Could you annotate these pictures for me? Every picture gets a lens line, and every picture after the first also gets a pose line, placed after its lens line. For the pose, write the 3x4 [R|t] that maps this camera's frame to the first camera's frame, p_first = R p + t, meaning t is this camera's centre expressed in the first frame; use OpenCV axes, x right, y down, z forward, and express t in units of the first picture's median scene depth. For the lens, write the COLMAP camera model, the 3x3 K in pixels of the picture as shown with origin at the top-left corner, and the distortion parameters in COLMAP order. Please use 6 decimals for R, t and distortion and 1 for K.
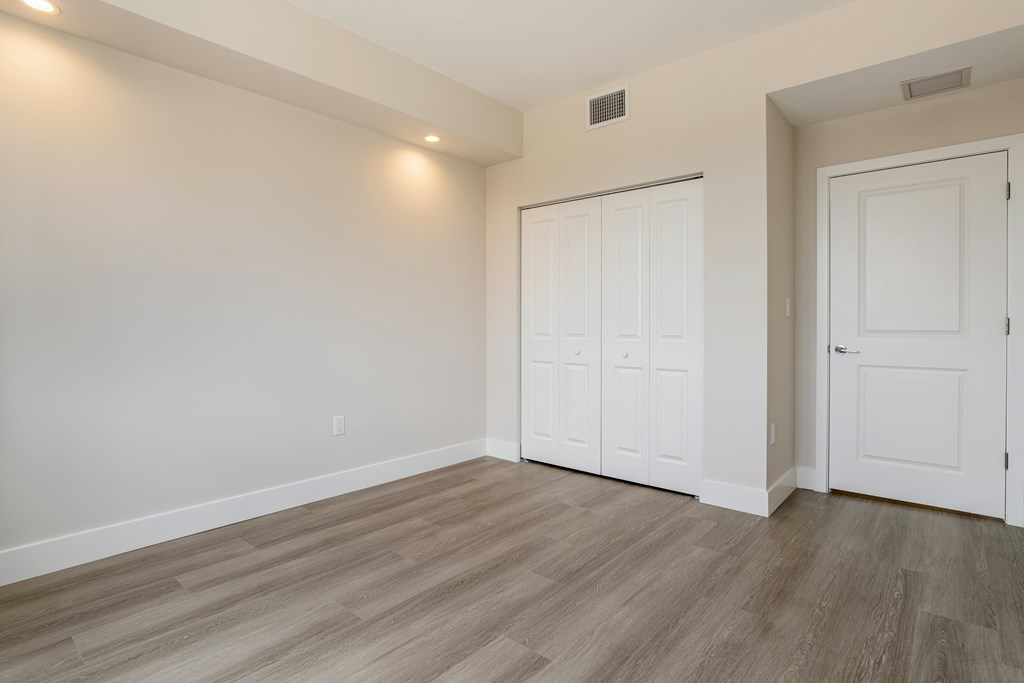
lens RADIAL K [[508.4, 0, 519.7], [0, 508.4, 351.4], [0, 0, 1]] dist [-0.034145, 0.011160]
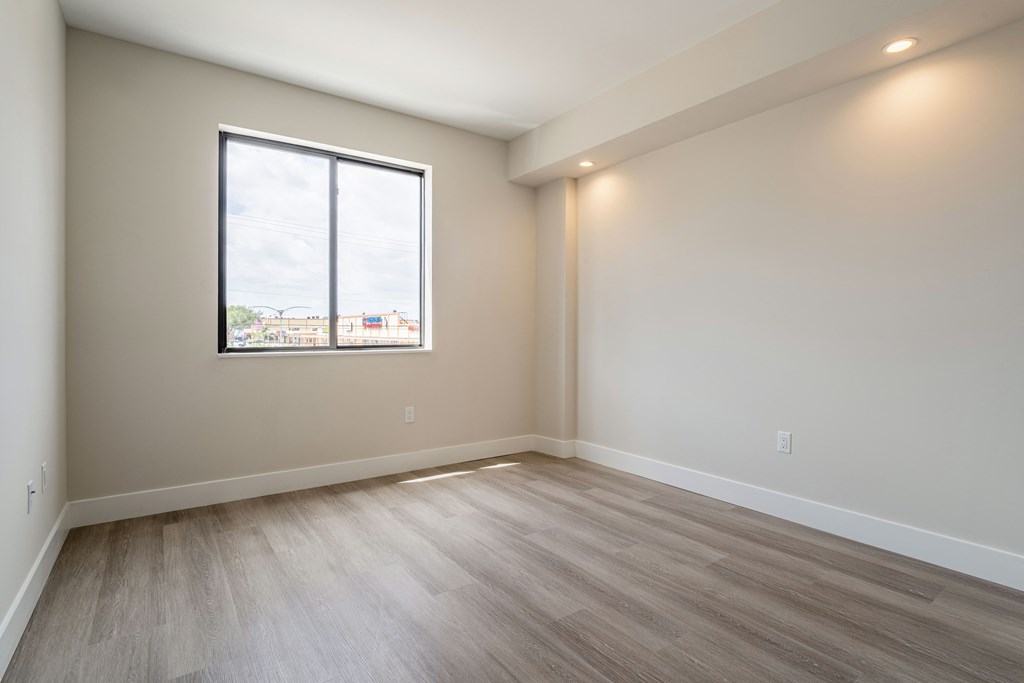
lens RADIAL K [[508.4, 0, 518.7], [0, 508.4, 338.8], [0, 0, 1]] dist [-0.034145, 0.011160]
pose [[-0.235699, 0.017809, -0.971663, 0.825456], [-0.048672, 0.998361, 0.030105, -0.052253], [0.970606, 0.054388, -0.234446, 0.985672]]
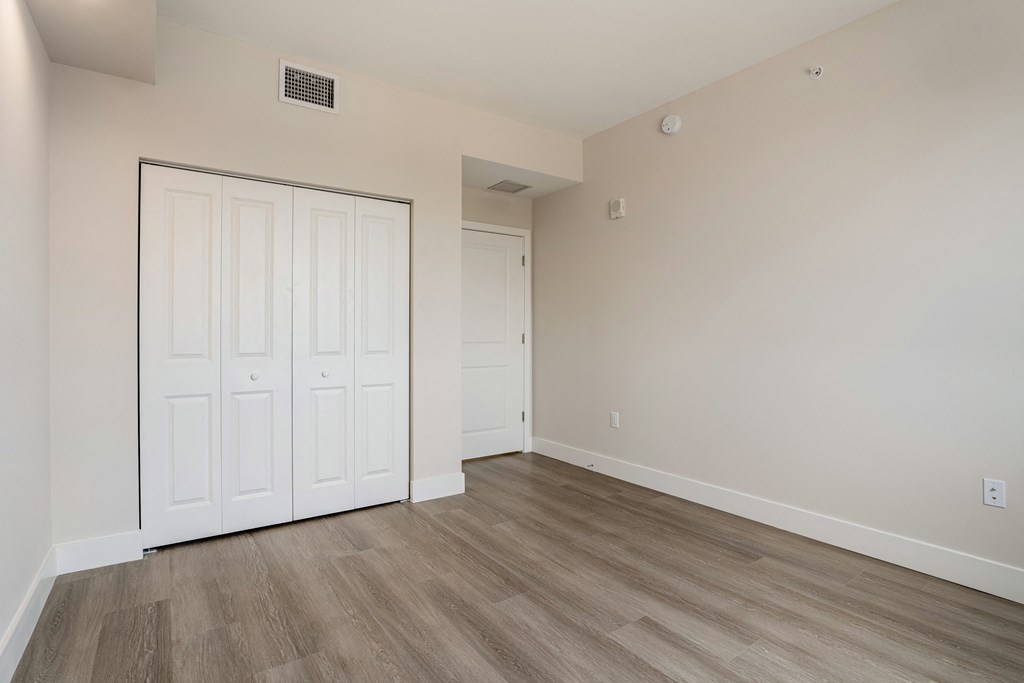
lens RADIAL K [[508.4, 0, 505.9], [0, 508.4, 341.2], [0, 0, 1]] dist [-0.034145, 0.011160]
pose [[0.261300, -0.018243, 0.965085, -0.800887], [0.052456, 0.998612, 0.004674, -0.051096], [-0.963831, 0.049403, 0.261894, 0.653223]]
